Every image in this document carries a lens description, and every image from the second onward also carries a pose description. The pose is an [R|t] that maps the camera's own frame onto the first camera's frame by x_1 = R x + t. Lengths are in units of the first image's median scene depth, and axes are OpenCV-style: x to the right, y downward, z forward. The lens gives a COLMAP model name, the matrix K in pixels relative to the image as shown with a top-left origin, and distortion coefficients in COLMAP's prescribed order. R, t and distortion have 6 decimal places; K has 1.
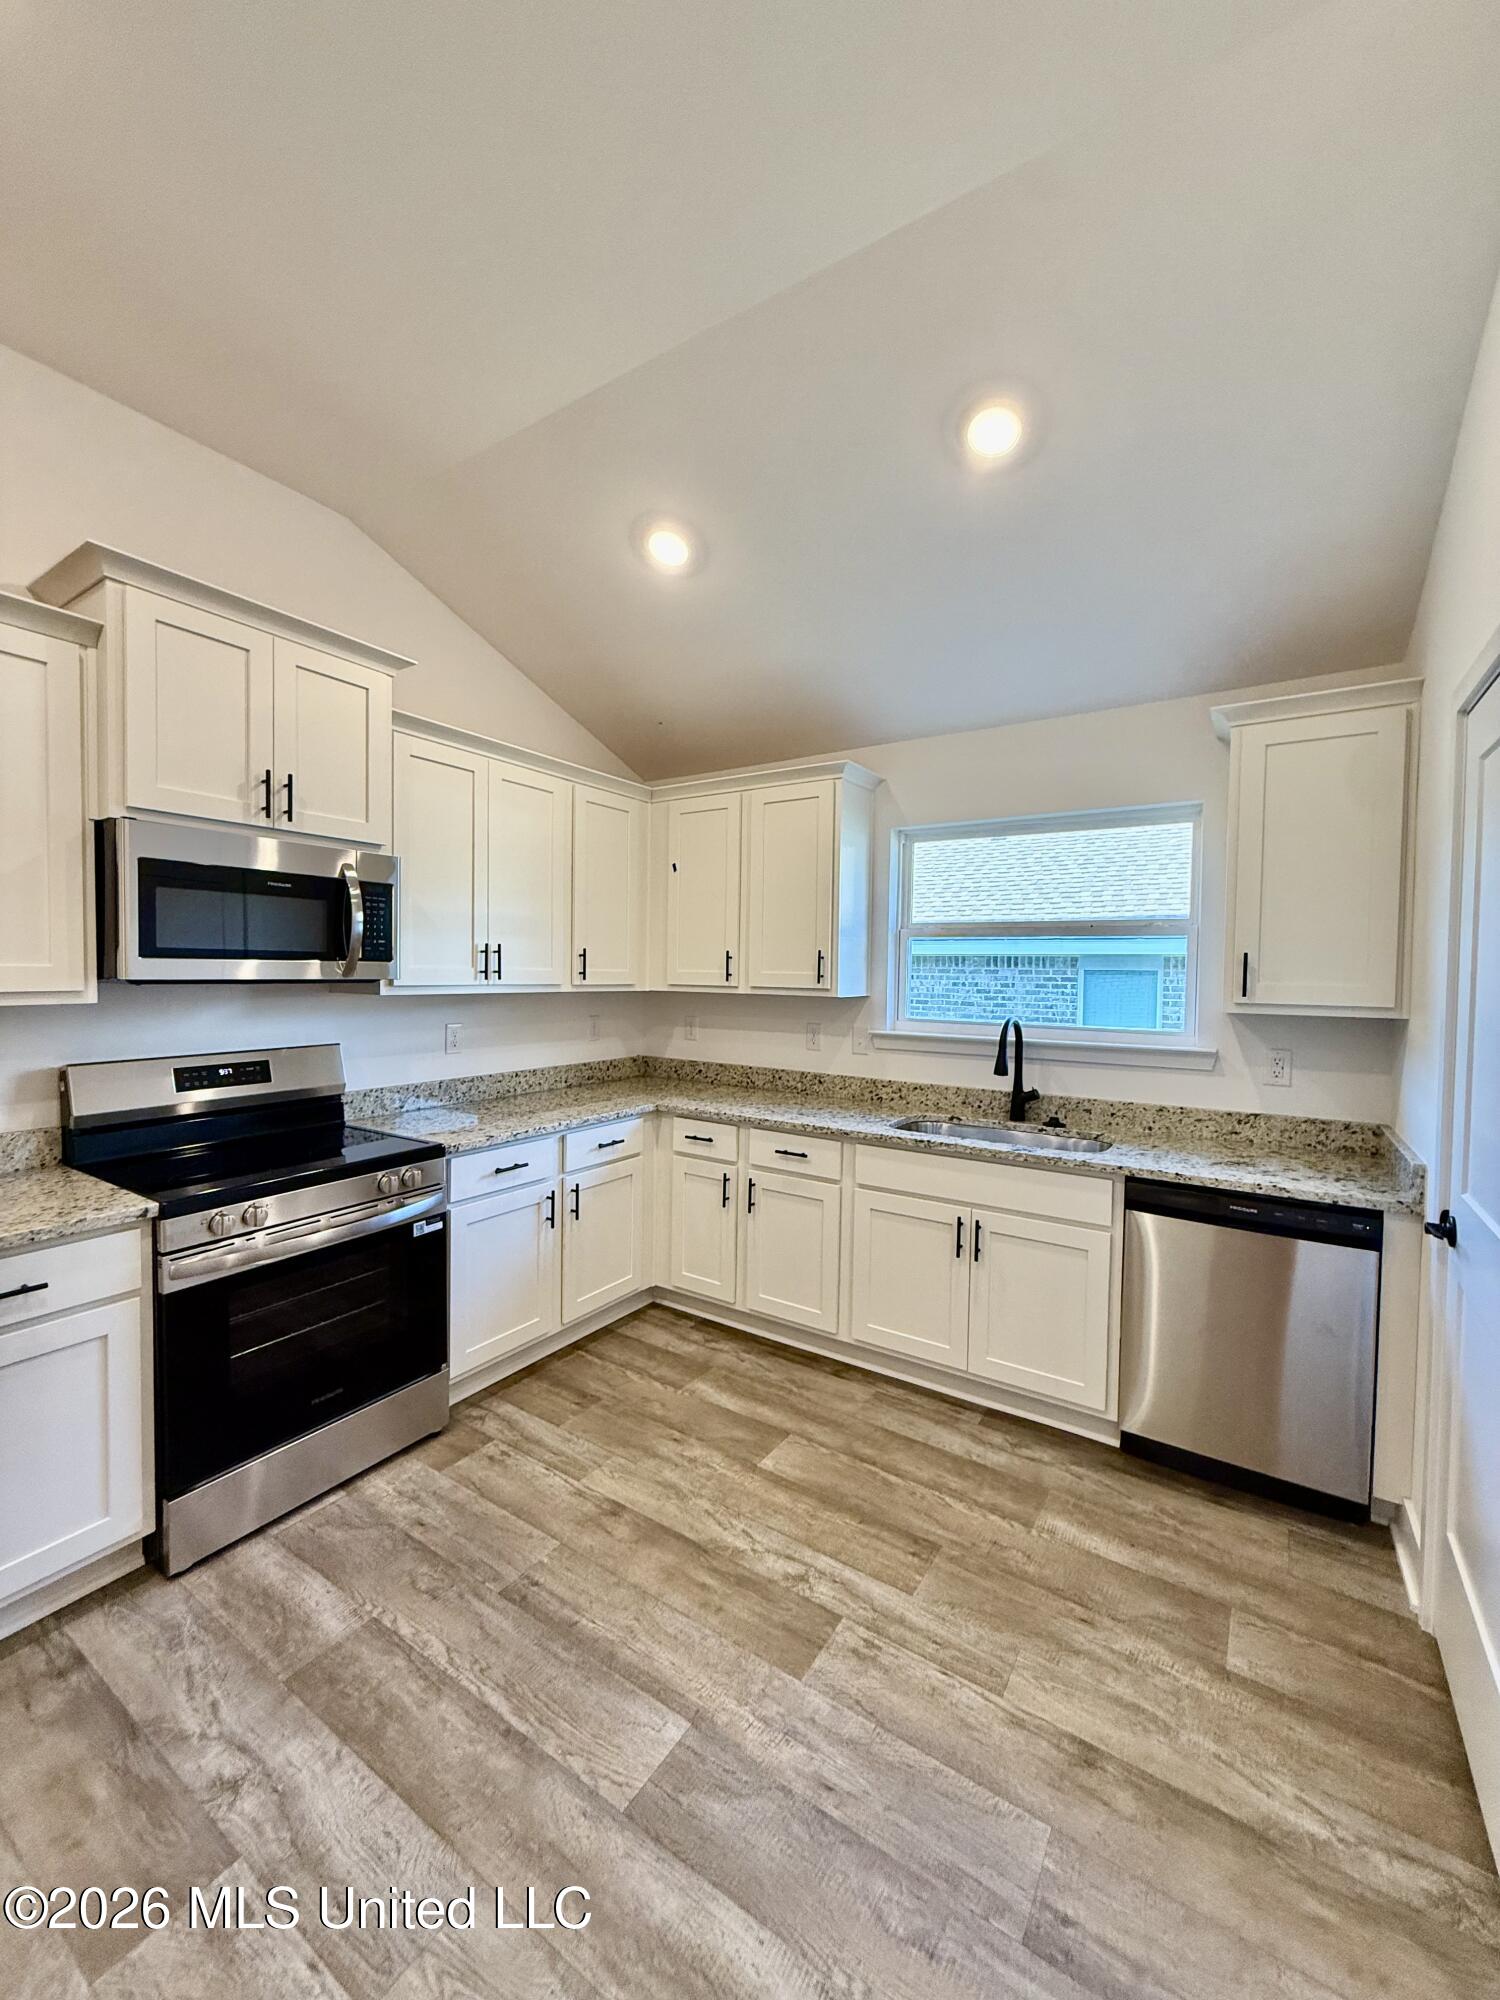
lens RADIAL K [[795.0, 0, 748.1], [0, 795.0, 994.6], [0, 0, 1]] dist [0.000318, -0.000163]
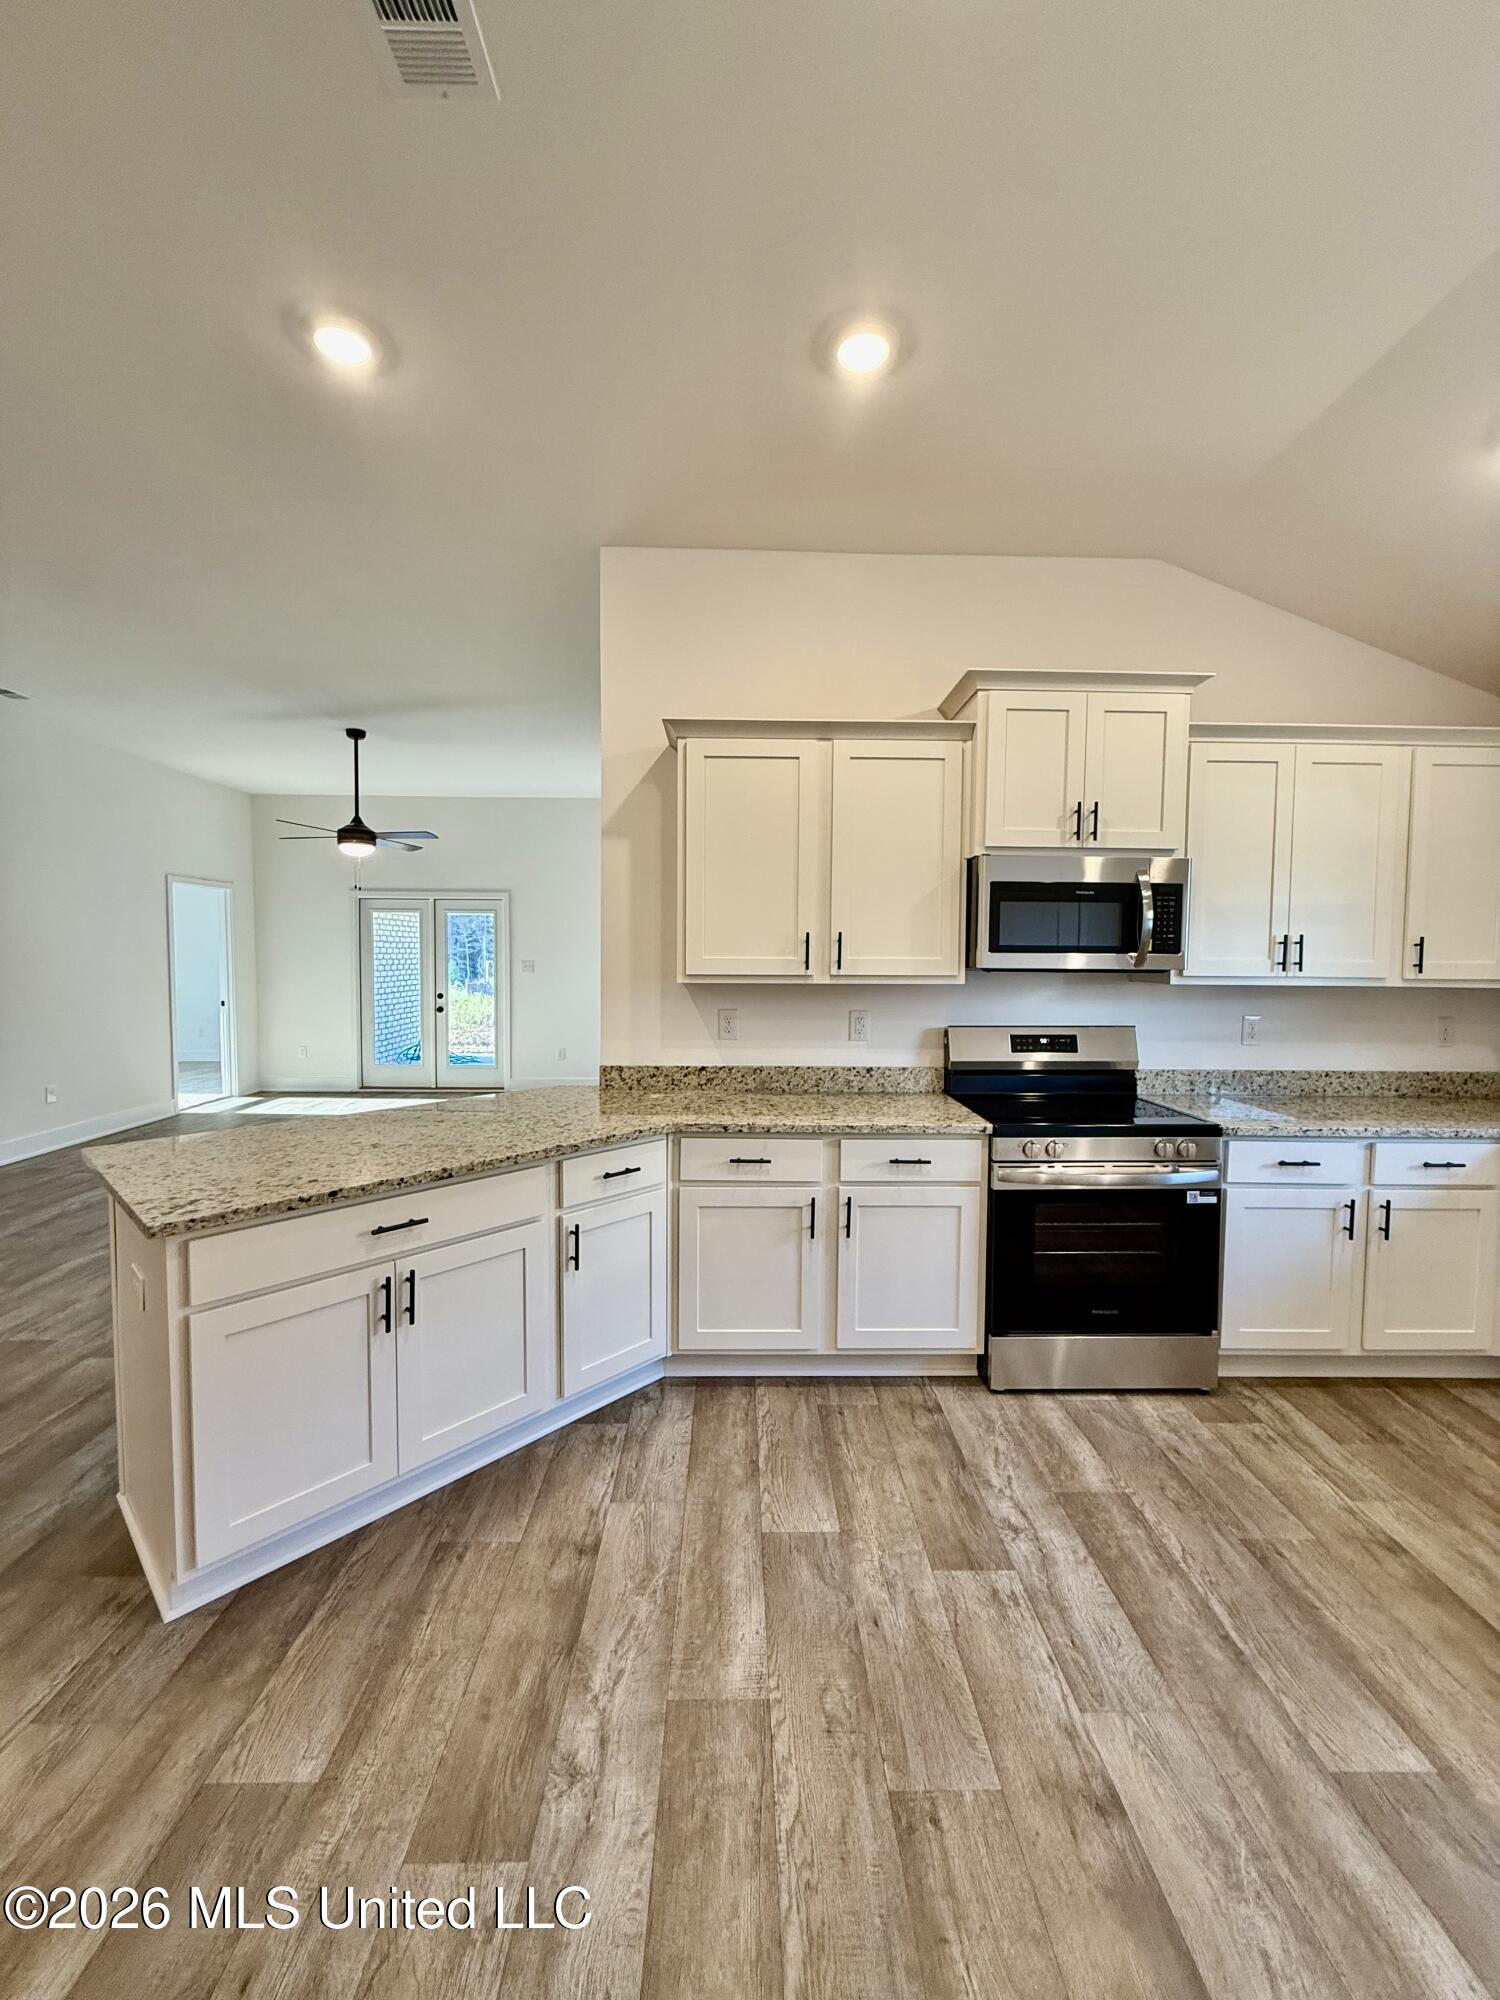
lens RADIAL K [[795.0, 0, 748.1], [0, 795.0, 994.6], [0, 0, 1]] dist [0.000318, -0.000163]
pose [[0.561901, 0.030559, -0.826640, 0.121521], [-0.026326, 0.999472, 0.019053, 0.009302], [0.826786, 0.011057, 0.562409, -0.109947]]
